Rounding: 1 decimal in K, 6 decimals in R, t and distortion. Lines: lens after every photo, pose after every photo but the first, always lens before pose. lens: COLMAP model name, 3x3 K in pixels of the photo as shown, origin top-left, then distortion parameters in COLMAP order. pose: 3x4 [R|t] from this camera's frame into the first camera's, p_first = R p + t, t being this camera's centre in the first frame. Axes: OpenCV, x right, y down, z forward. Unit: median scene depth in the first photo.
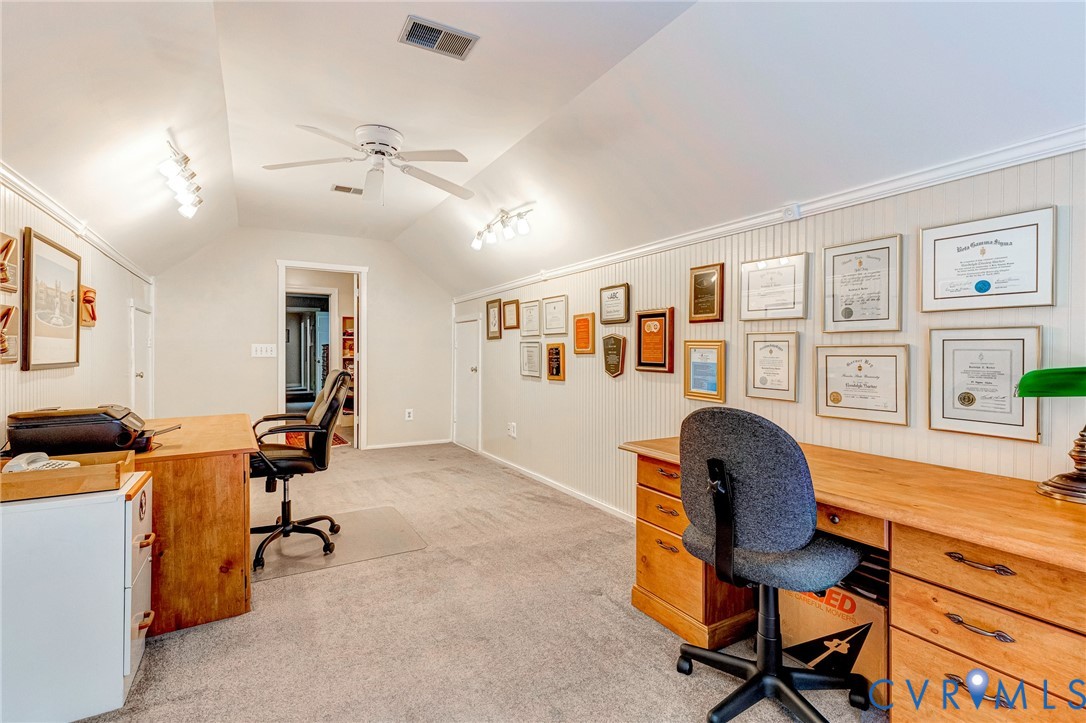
lens RADIAL K [[502.0, 0, 541.5], [0, 502.0, 359.9], [0, 0, 1]] dist [0.008047, -0.001119]
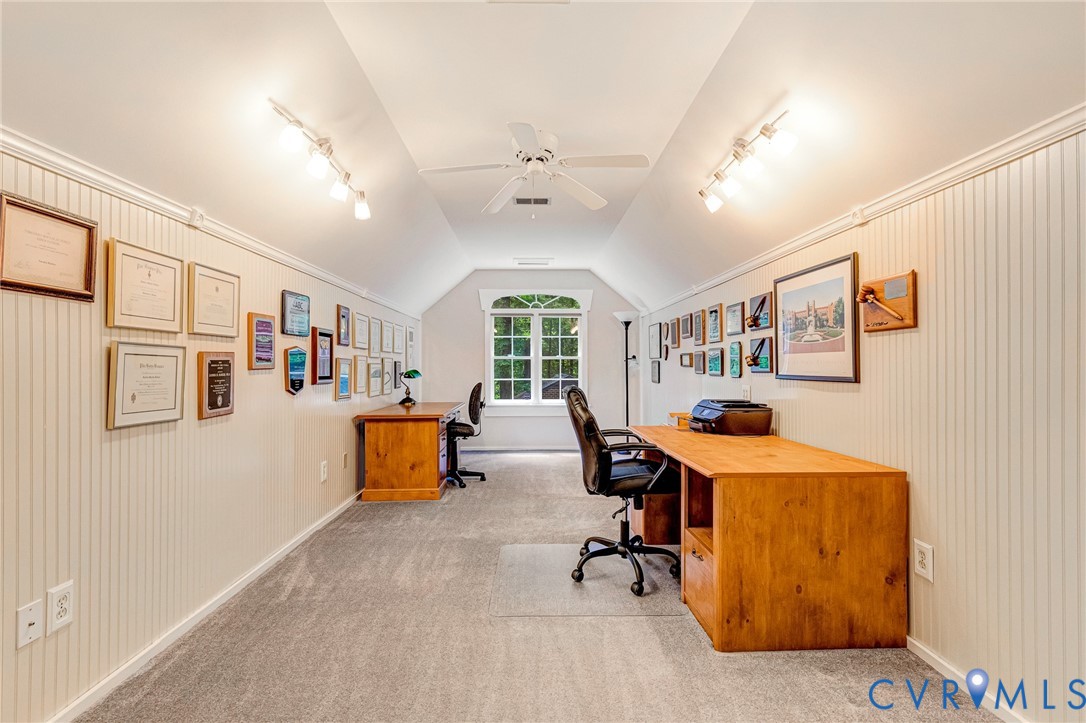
lens RADIAL K [[502.0, 0, 541.8], [0, 502.0, 360.3], [0, 0, 1]] dist [0.008047, -0.001119]
pose [[-0.879692, -0.000147, 0.475544, -0.573659], [0.002536, 0.999984, 0.004999, -0.025754], [-0.475537, 0.005604, -0.879678, 1.342744]]
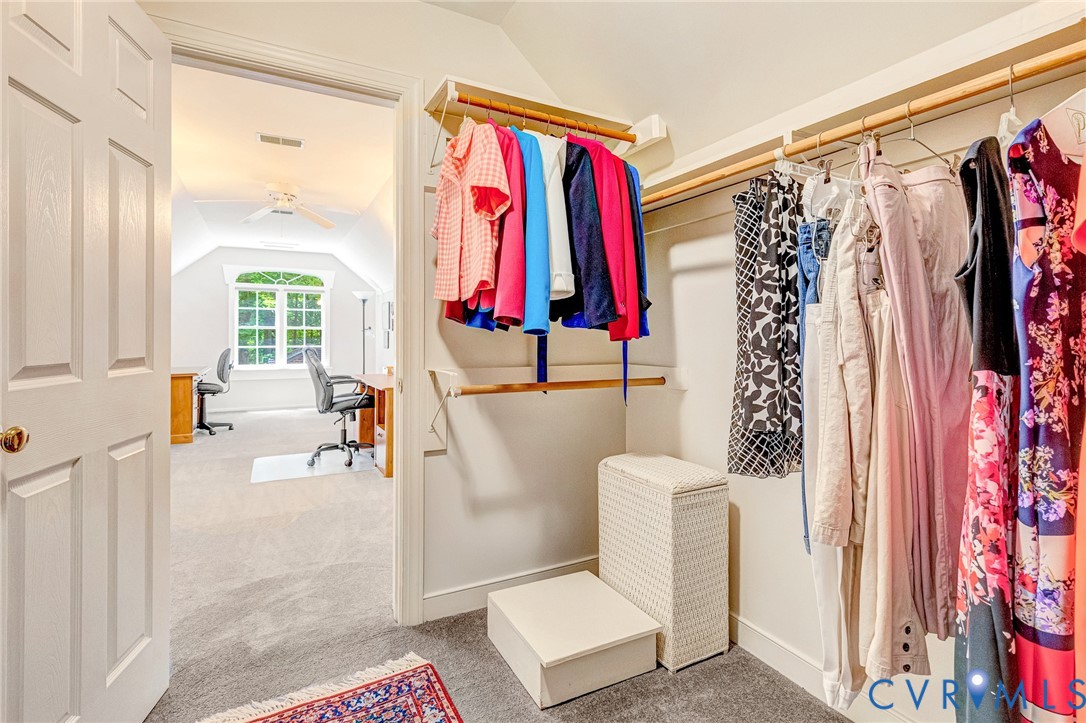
lens RADIAL K [[502.0, 0, 546.1], [0, 502.0, 328.0], [0, 0, 1]] dist [0.008047, -0.001119]
pose [[-0.999829, -0.006442, 0.017332, -0.806300], [-0.006442, 0.999979, 0.000056, -0.031585], [-0.017332, -0.000055, -0.999850, 1.781557]]
